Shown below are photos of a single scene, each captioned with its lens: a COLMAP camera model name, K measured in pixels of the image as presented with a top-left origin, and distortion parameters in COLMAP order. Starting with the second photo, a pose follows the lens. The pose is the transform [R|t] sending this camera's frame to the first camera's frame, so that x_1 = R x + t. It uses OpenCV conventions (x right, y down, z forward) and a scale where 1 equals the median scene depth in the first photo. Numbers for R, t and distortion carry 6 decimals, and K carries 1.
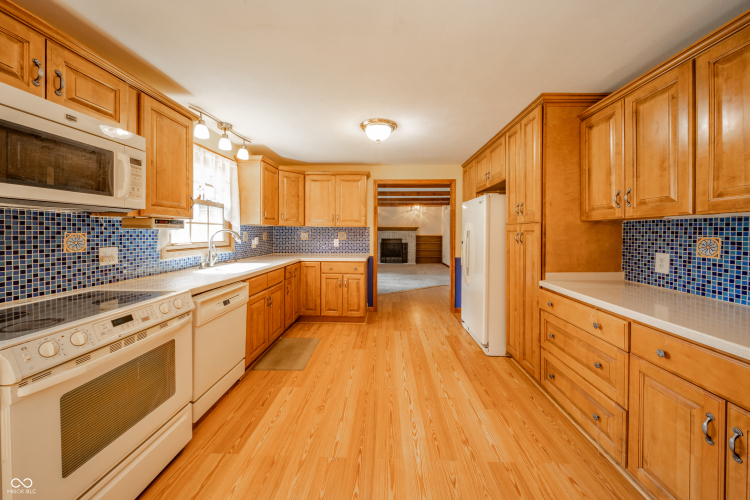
lens RADIAL K [[266.5, 0, 380.7], [0, 266.5, 233.3], [0, 0, 1]] dist [-0.001260, -0.000342]
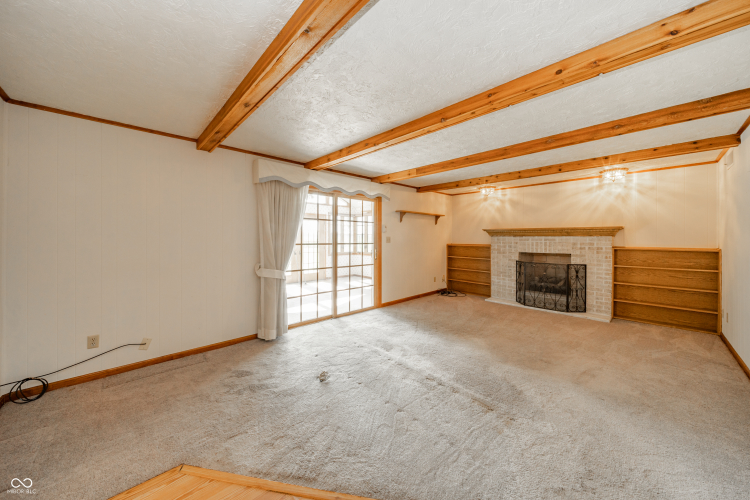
lens RADIAL K [[266.5, 0, 373.6], [0, 266.5, 239.1], [0, 0, 1]] dist [-0.001260, -0.000342]
pose [[0.703721, 0.002004, -0.710474, 0.495304], [-0.005241, 0.999983, -0.002371, -0.005202], [0.710457, 0.005392, 0.703720, 1.429862]]
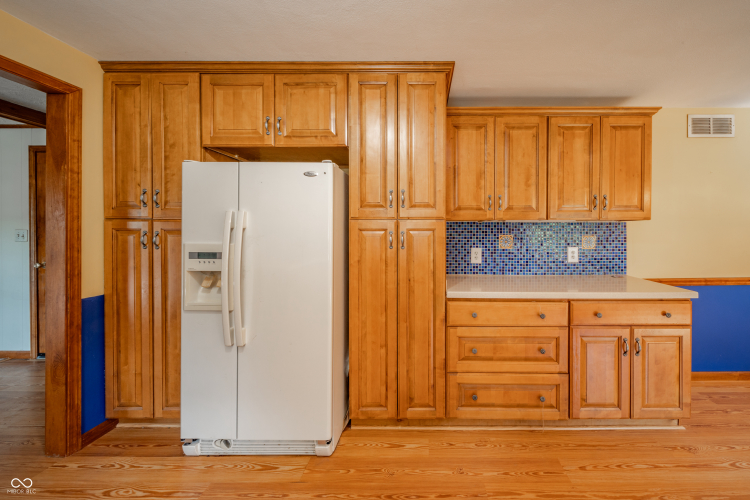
lens RADIAL K [[266.5, 0, 418.3], [0, 266.5, 234.7], [0, 0, 1]] dist [-0.001260, -0.000342]
pose [[-0.018479, -0.005419, 0.999815, -0.117608], [0.004680, 0.999974, 0.005506, 0.000617], [-0.999818, 0.004781, -0.018454, 0.641382]]
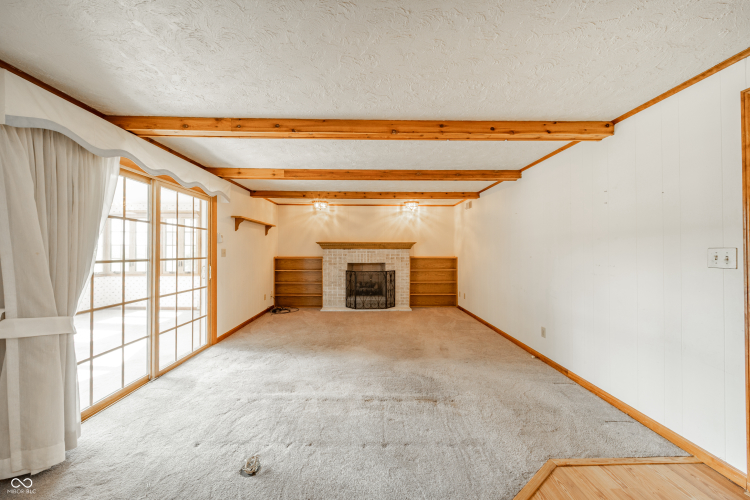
lens RADIAL K [[266.5, 0, 373.3], [0, 266.5, 250.2], [0, 0, 1]] dist [-0.001260, -0.000342]
pose [[0.998921, -0.001431, 0.046423, 0.092292], [0.001854, 0.999957, -0.009068, -0.005194], [-0.046408, 0.009144, 0.998881, 1.368176]]
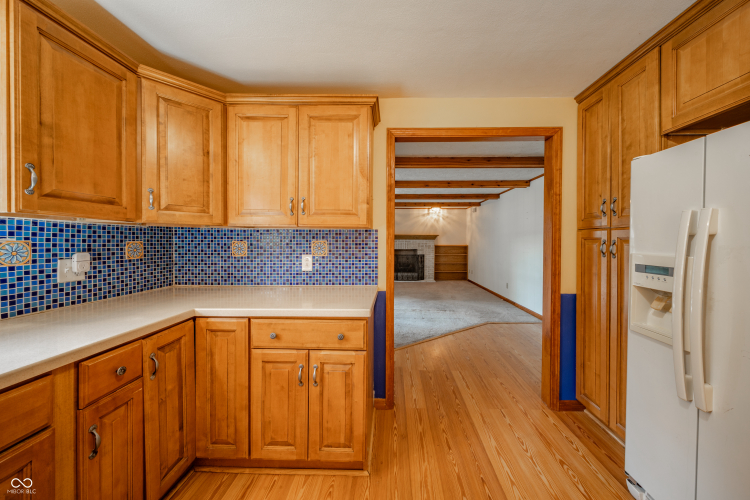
lens RADIAL K [[266.5, 0, 394.6], [0, 266.5, 244.2], [0, 0, 1]] dist [-0.001260, -0.000342]
pose [[0.999566, 0.000440, 0.029440, -0.031564], [-0.000627, 0.999980, 0.006362, -0.000326], [-0.029436, -0.006377, 0.999546, 0.643649]]
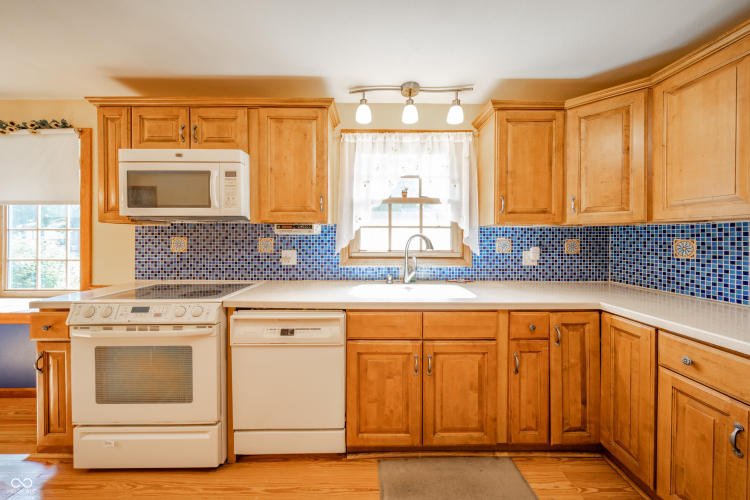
lens RADIAL K [[266.5, 0, 372.1], [0, 266.5, 238.1], [0, 0, 1]] dist [-0.001260, -0.000342]
pose [[0.036553, -0.003413, -0.999326, 0.092785], [-0.006718, 0.999971, -0.003661, -0.000038], [0.999309, 0.006848, 0.036529, 0.667720]]
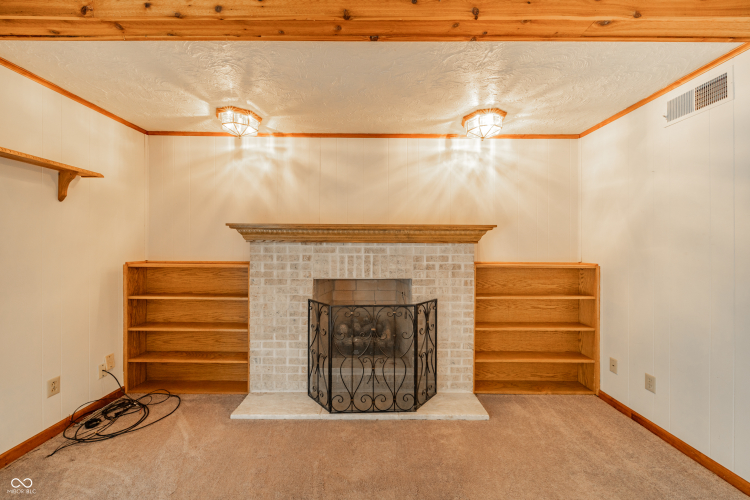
lens RADIAL K [[266.5, 0, 380.6], [0, 266.5, 244.5], [0, 0, 1]] dist [-0.001260, -0.000342]
pose [[0.998864, 0.001979, 0.047617, 0.140284], [-0.001428, 0.999932, -0.011602, -0.016981], [-0.047637, 0.011521, 0.998798, 2.400443]]
